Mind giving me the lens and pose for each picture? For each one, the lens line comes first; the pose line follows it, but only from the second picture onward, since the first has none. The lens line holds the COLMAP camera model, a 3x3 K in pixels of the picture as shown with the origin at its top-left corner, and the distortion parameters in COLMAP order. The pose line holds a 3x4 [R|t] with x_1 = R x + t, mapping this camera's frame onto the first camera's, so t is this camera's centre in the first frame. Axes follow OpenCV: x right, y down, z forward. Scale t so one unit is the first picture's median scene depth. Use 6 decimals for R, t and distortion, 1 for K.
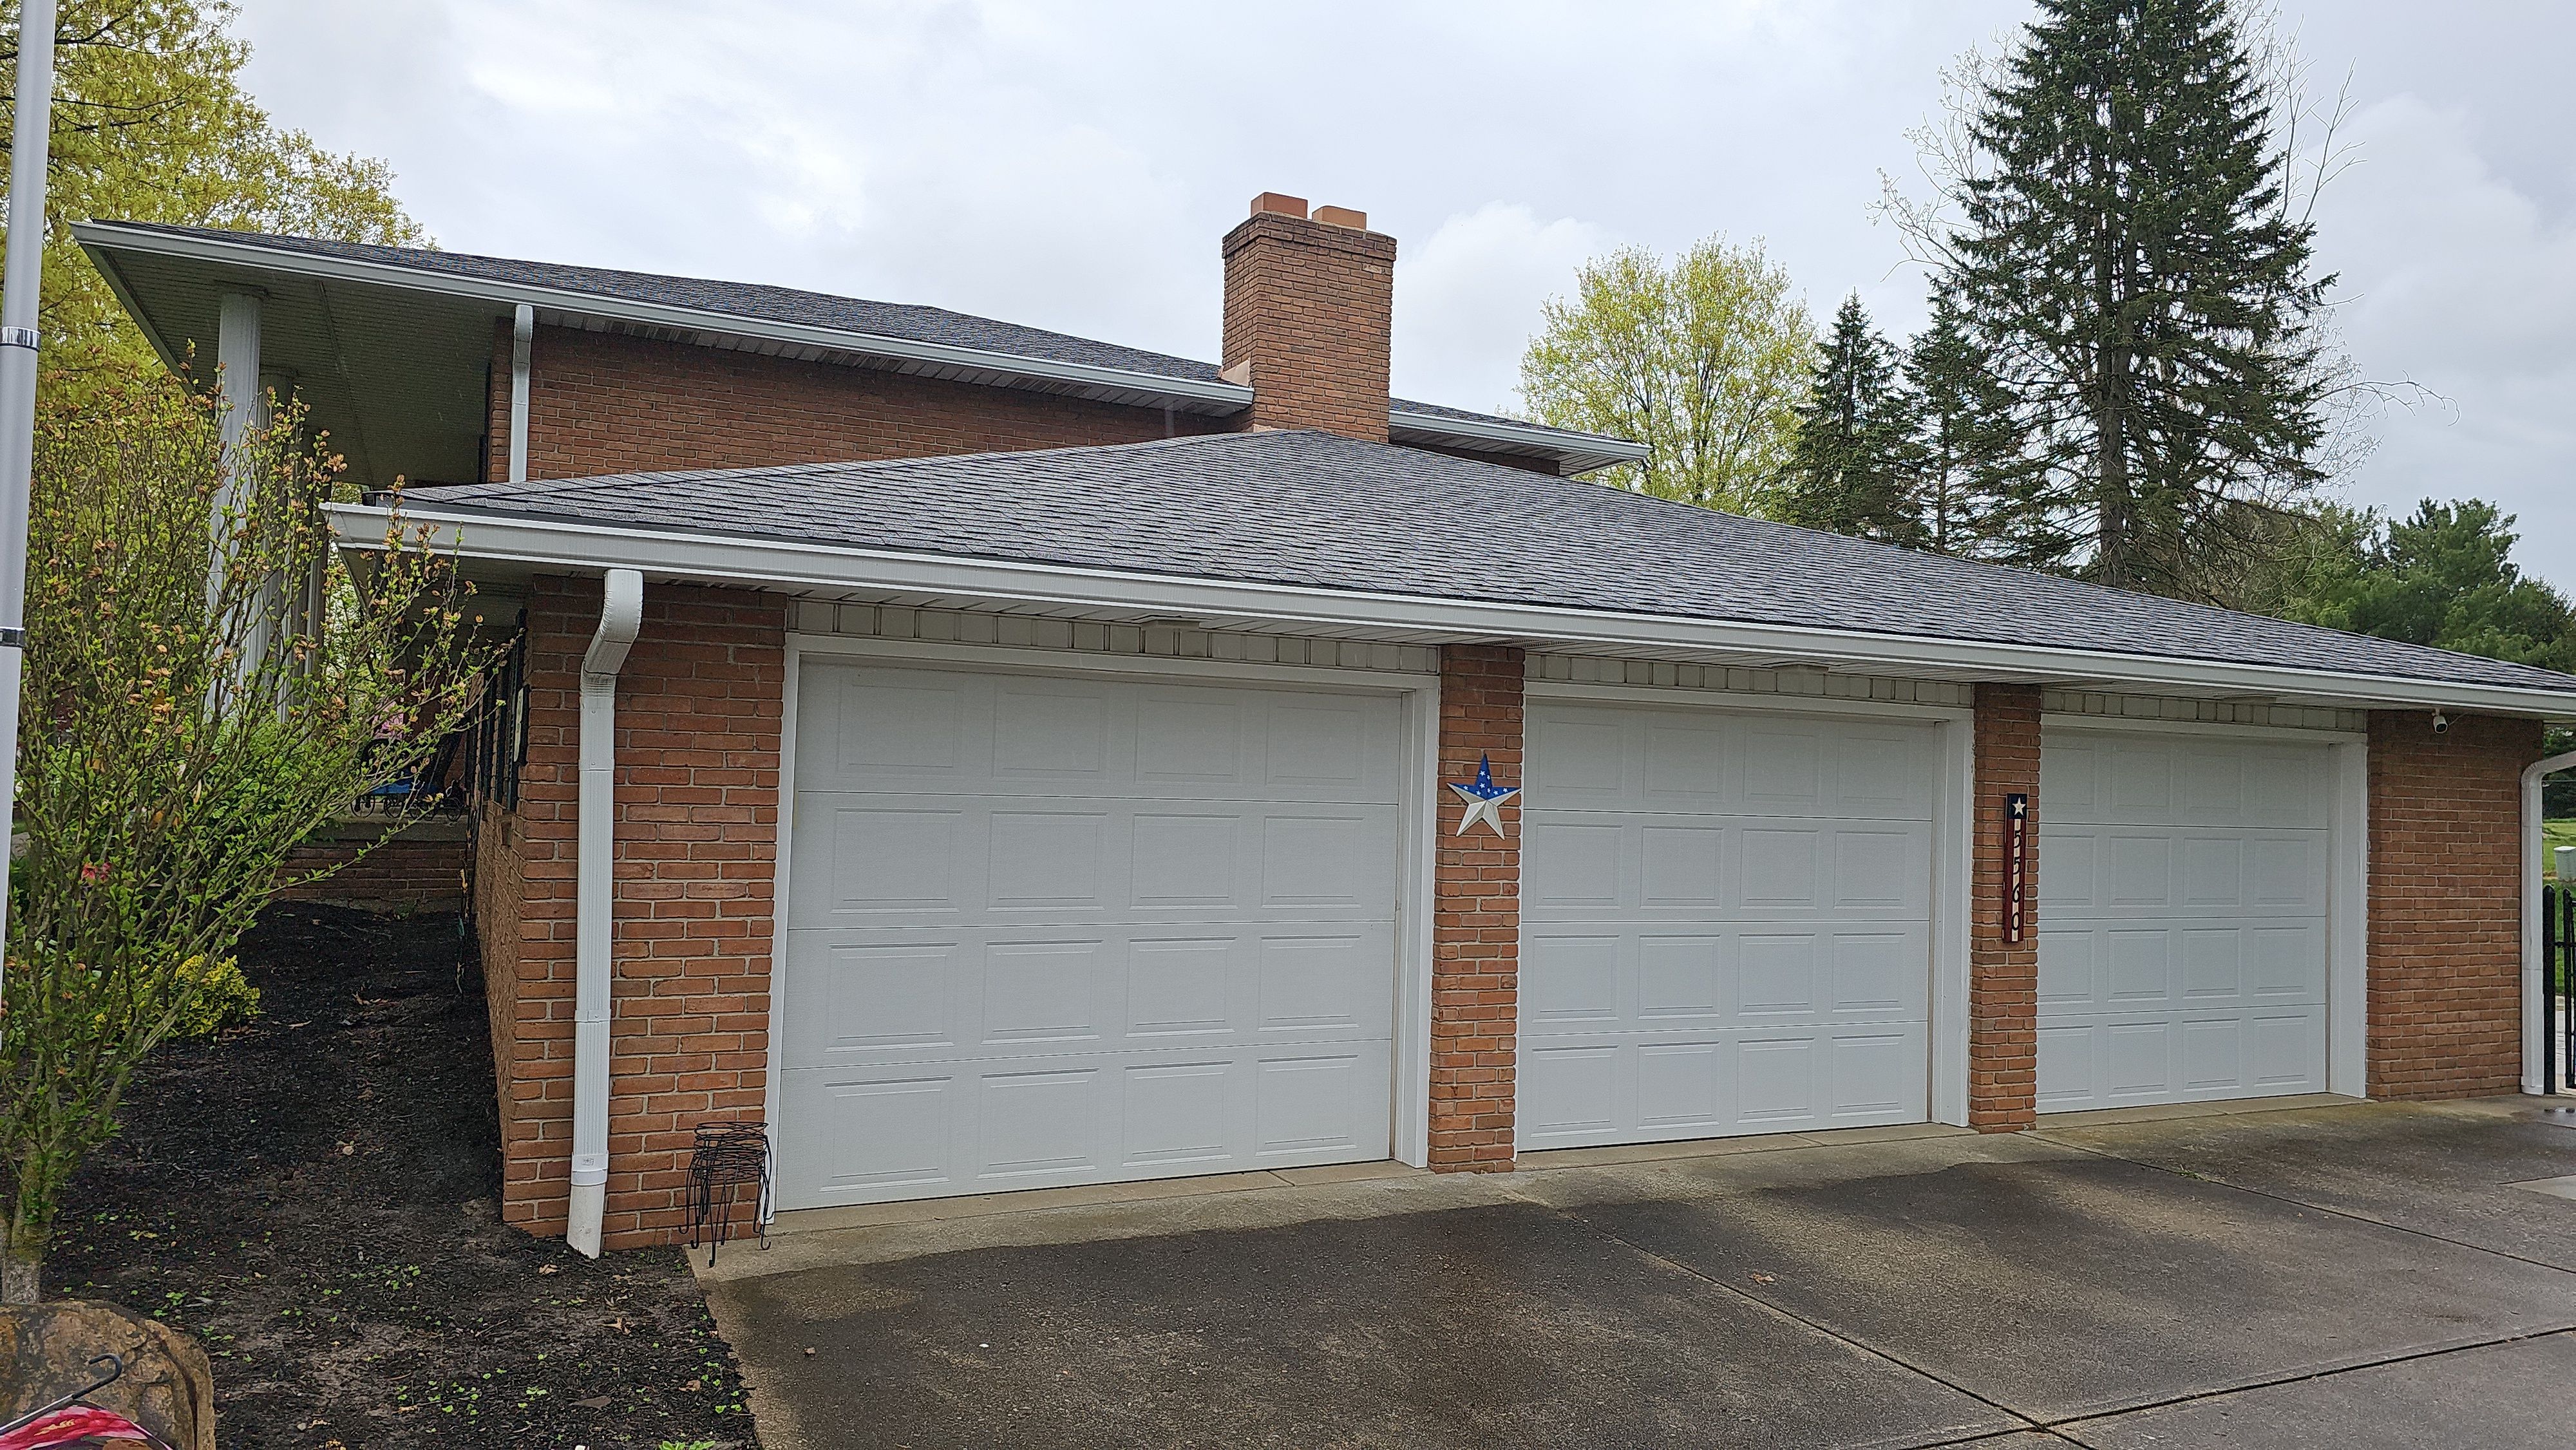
lens RADIAL K [[1709.0, 0, 1286.2], [0, 1709.0, 747.5], [0, 0, 1]] dist [0.070924, -0.062311]
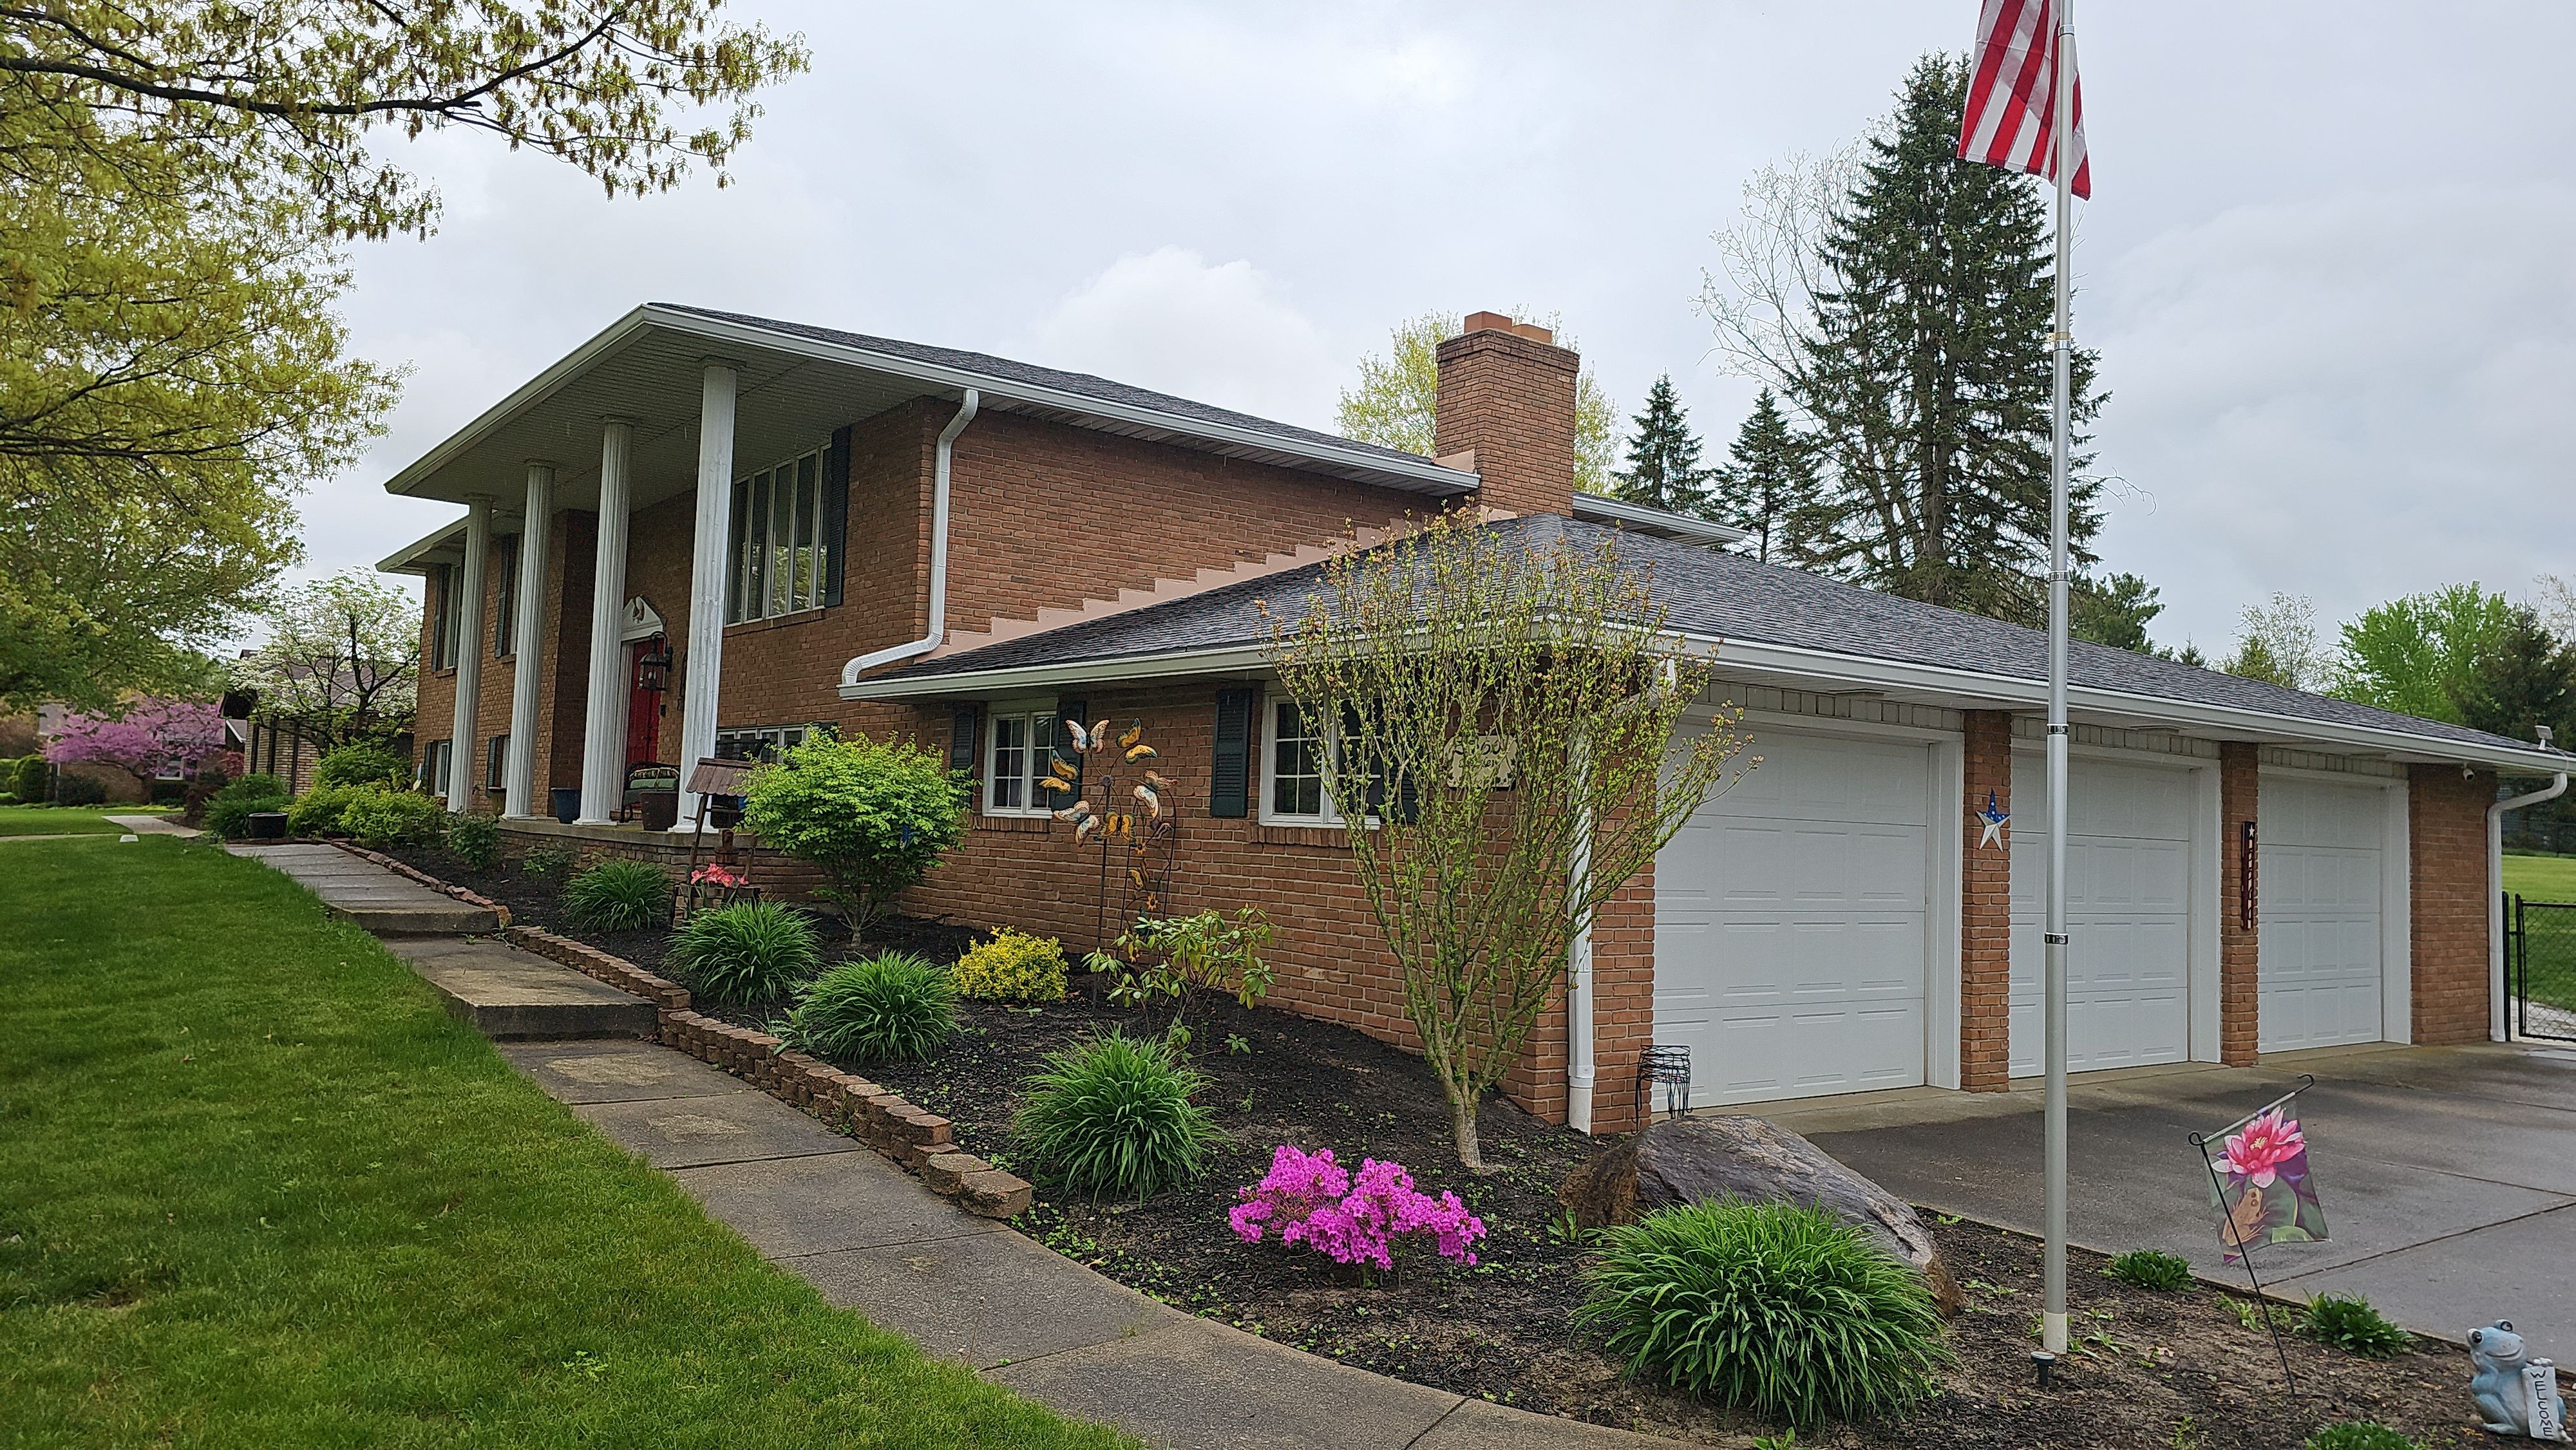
lens RADIAL K [[1701.2, 0, 1281.4], [0, 1701.2, 742.0], [0, 0, 1]] dist [0.067141, -0.059150]
pose [[0.982961, 0.017025, 0.183023, -0.352252], [-0.013972, 0.999741, -0.017955, -0.000950], [-0.183282, 0.015091, 0.982945, -0.130389]]
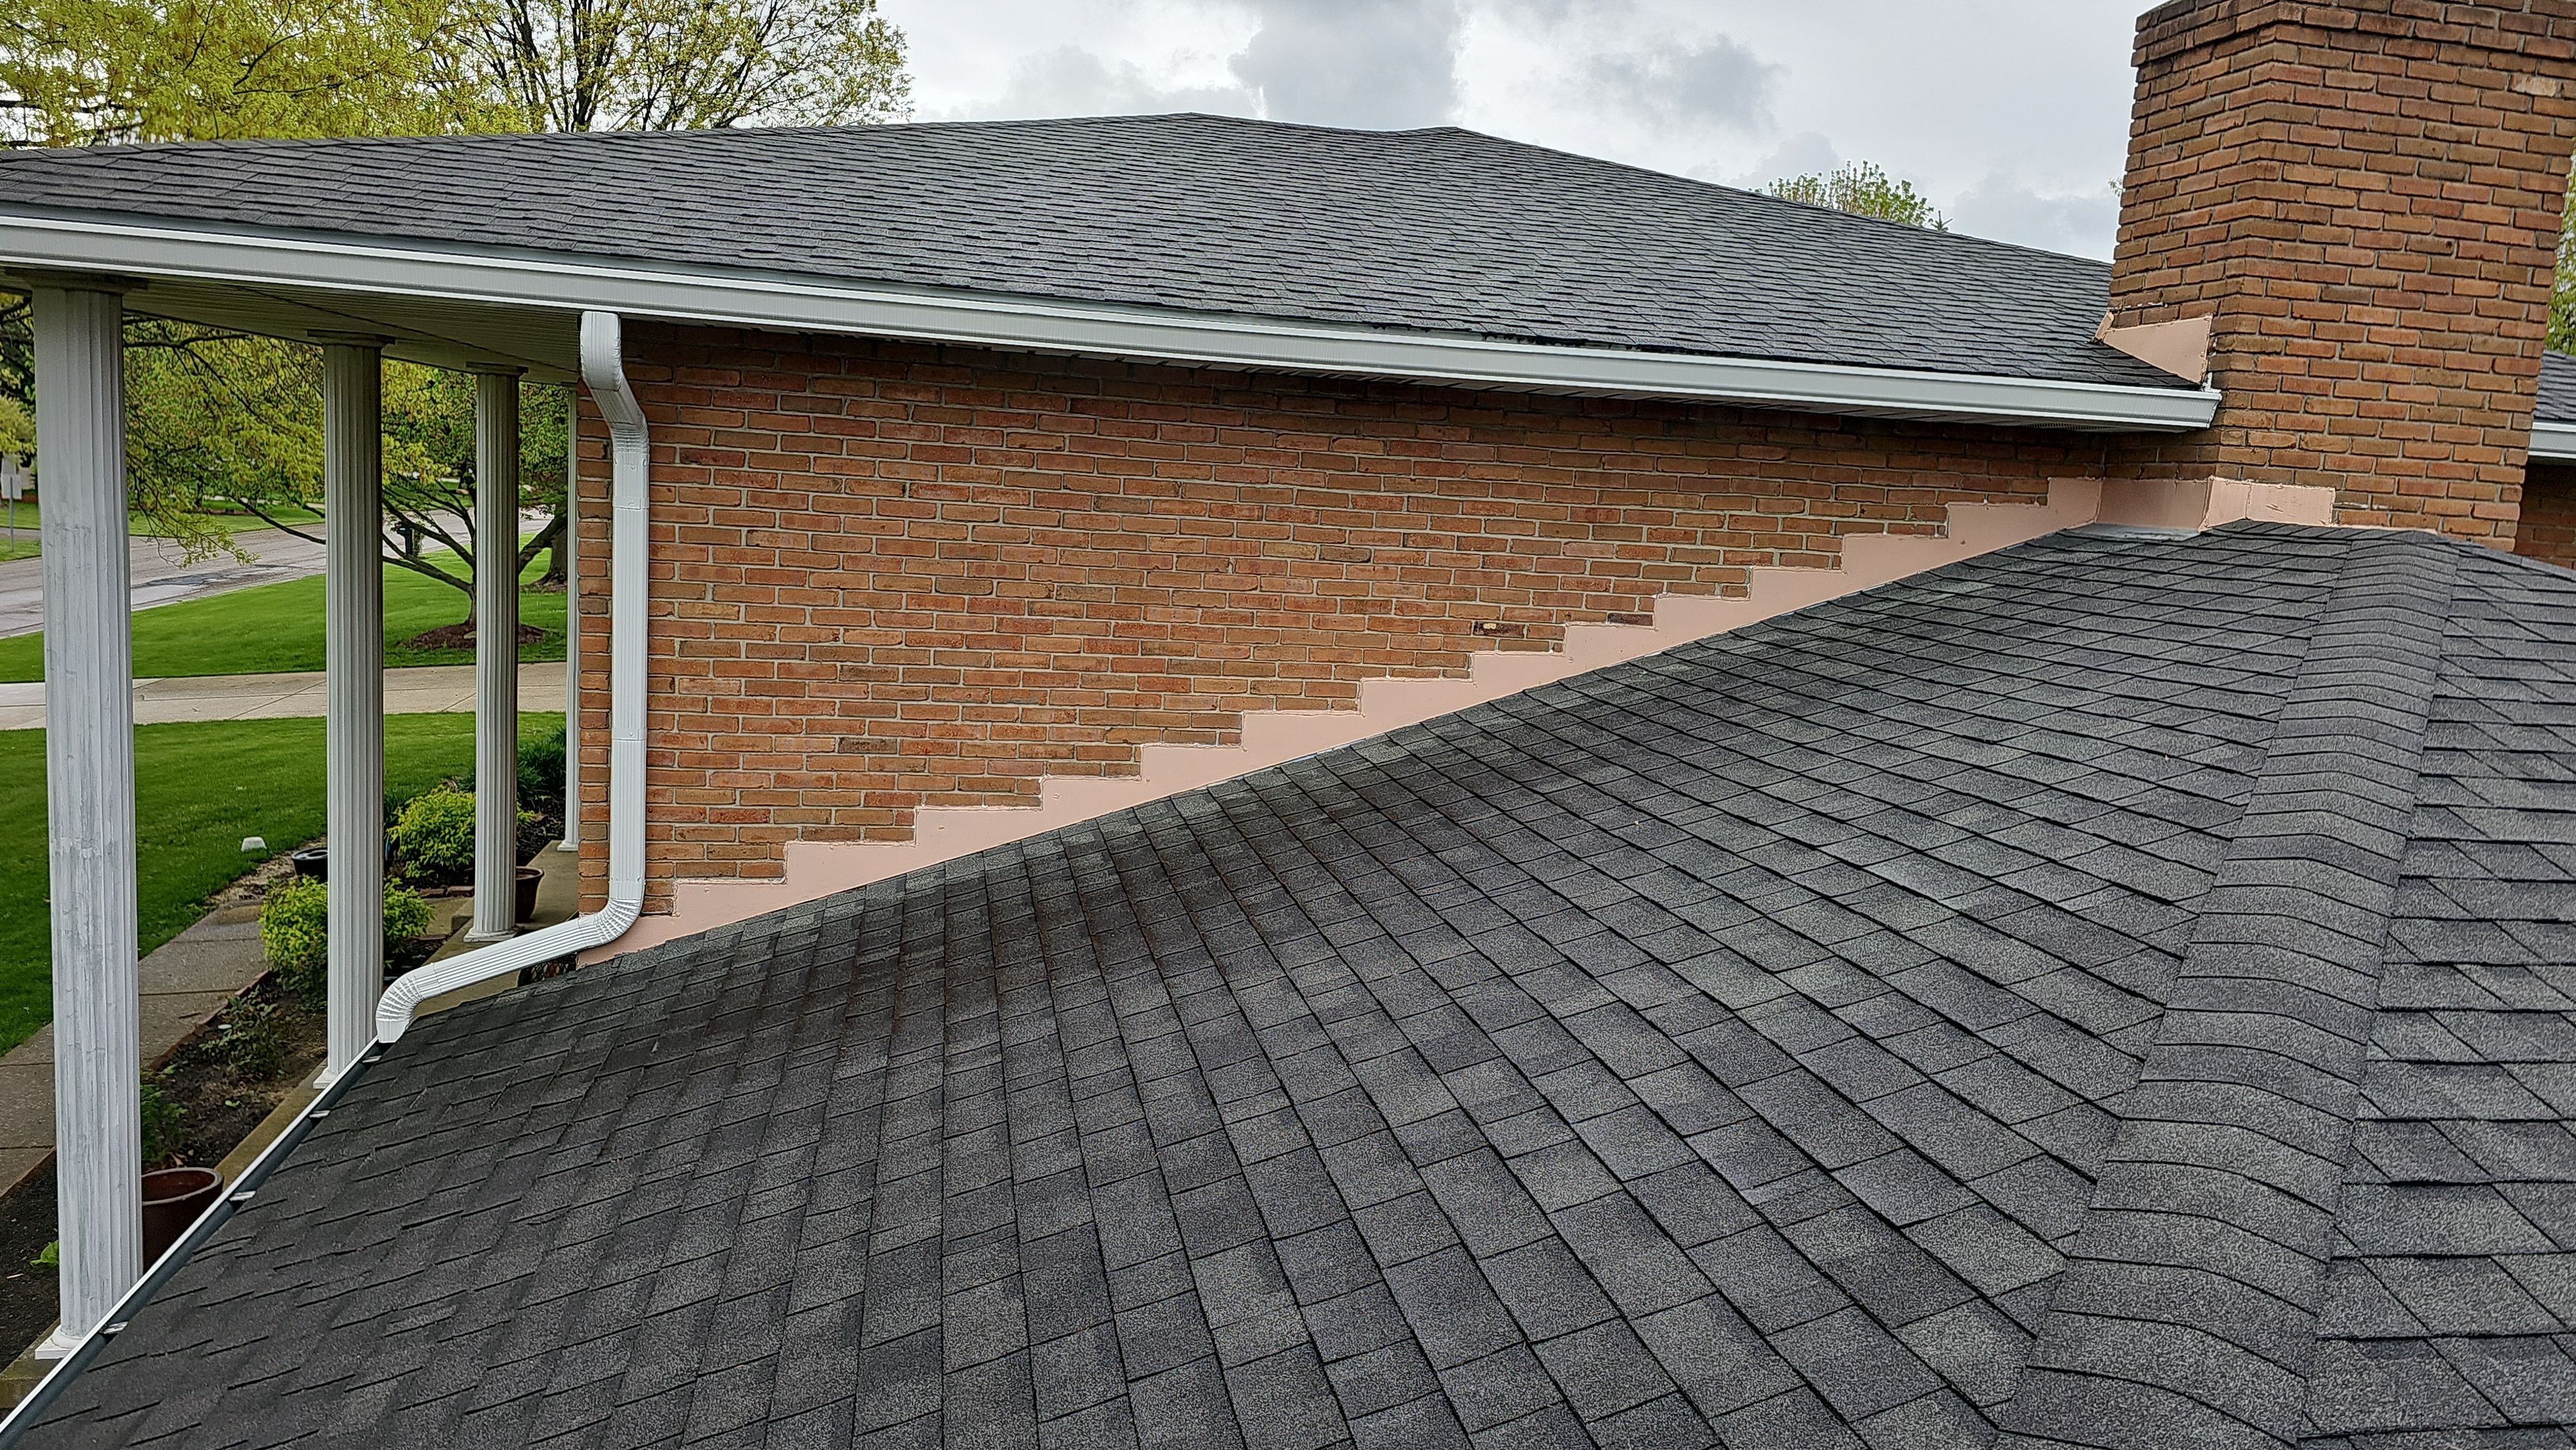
lens RADIAL K [[1734.0, 0, 1286.5], [0, 1734.0, 707.6], [0, 0, 1]] dist [0.103128, -0.104600]
pose [[0.964769, 0.064853, -0.254980, -0.120637], [-0.028658, 0.989281, 0.143186, -0.179862], [0.261533, -0.130834, 0.956286, 0.482417]]
